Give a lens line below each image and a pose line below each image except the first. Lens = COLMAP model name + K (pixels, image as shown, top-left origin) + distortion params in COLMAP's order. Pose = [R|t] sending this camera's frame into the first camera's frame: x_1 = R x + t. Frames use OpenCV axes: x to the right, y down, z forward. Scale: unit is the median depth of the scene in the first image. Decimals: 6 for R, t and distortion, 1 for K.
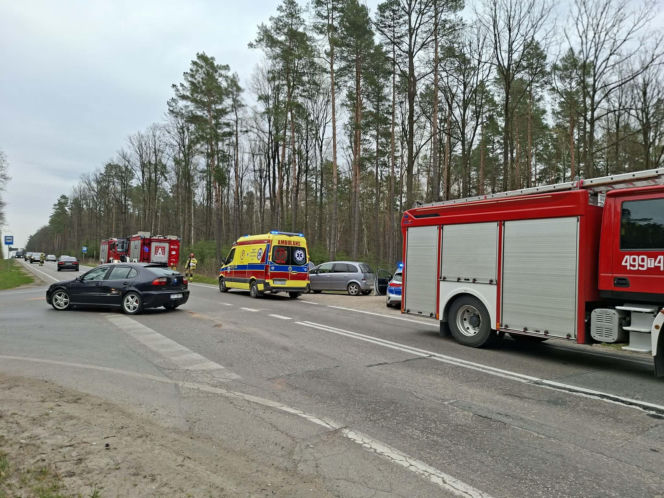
lens RADIAL K [[457.3, 0, 334.6], [0, 457.3, 241.0], [0, 0, 1]] dist [0.142729, -0.181652]
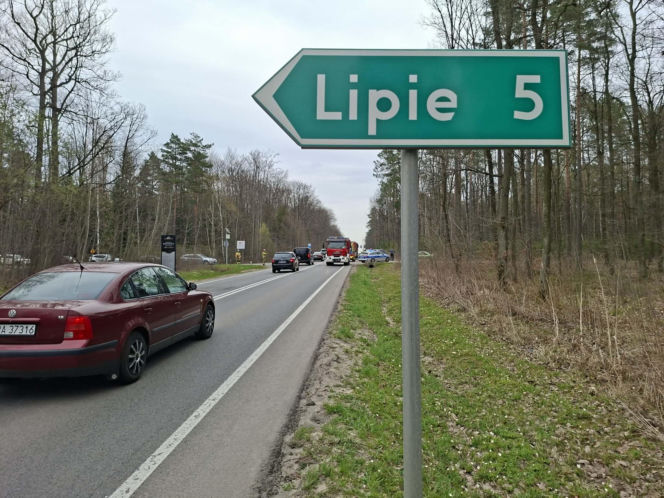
lens RADIAL K [[461.3, 0, 324.4], [0, 461.3, 250.4], [0, 0, 1]] dist [0.068269, -0.072081]
pose [[0.768756, -0.038334, -0.638392, 0.896121], [0.063969, 0.997805, 0.017116, -0.012344], [0.636335, -0.053995, 0.769521, -0.800379]]
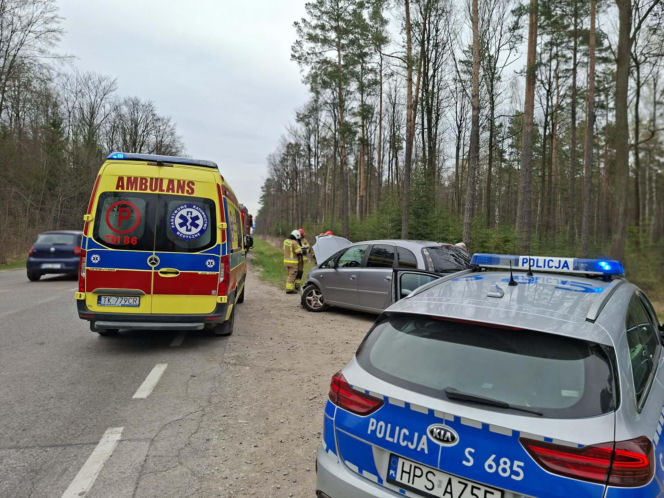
lens RADIAL K [[455.7, 0, 339.7], [0, 455.7, 250.6], [0, 0, 1]] dist [0.092121, -0.100854]
pose [[0.913973, 0.012434, -0.405585, 0.075332], [0.015909, 0.997664, 0.066437, 0.014499], [0.405463, -0.067174, 0.911640, 0.333349]]
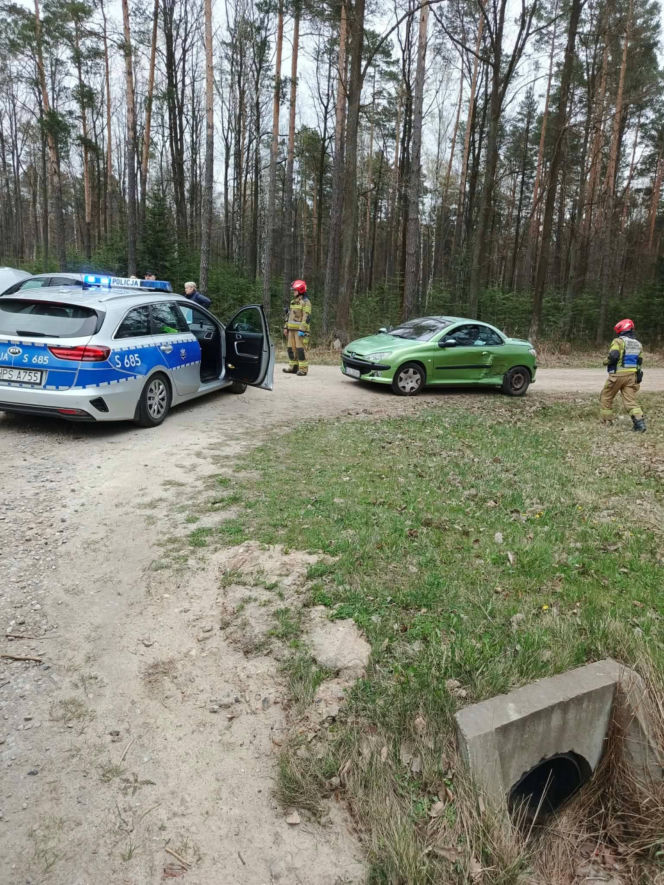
lens RADIAL K [[607.3, 0, 335.3], [0, 607.3, 431.1], [0, 0, 1]] dist [0.099937, -0.102955]
pose [[0.999058, 0.041261, -0.013474, 0.141654], [-0.036506, 0.966678, 0.253379, 0.017327], [0.023480, -0.252648, 0.967273, 0.242341]]
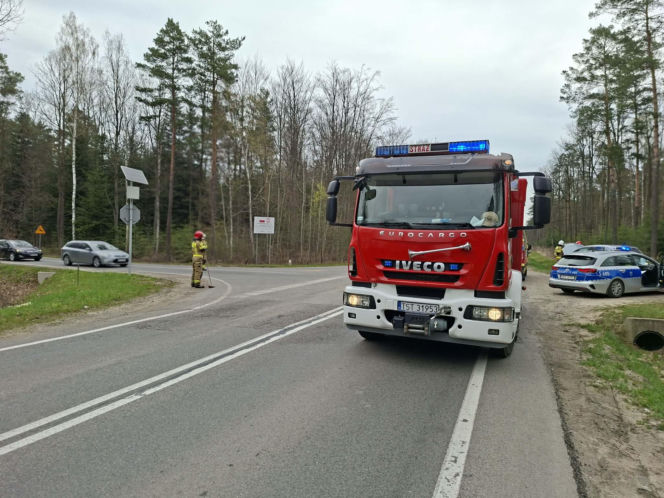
lens RADIAL K [[457.4, 0, 331.6], [0, 457.4, 245.3], [0, 0, 1]] dist [0.096774, -0.099812]
pose [[0.547922, -0.010952, -0.836458, 0.267817], [0.038467, 0.999186, 0.012115, 0.007667], [0.835644, -0.038814, 0.547898, 0.032643]]
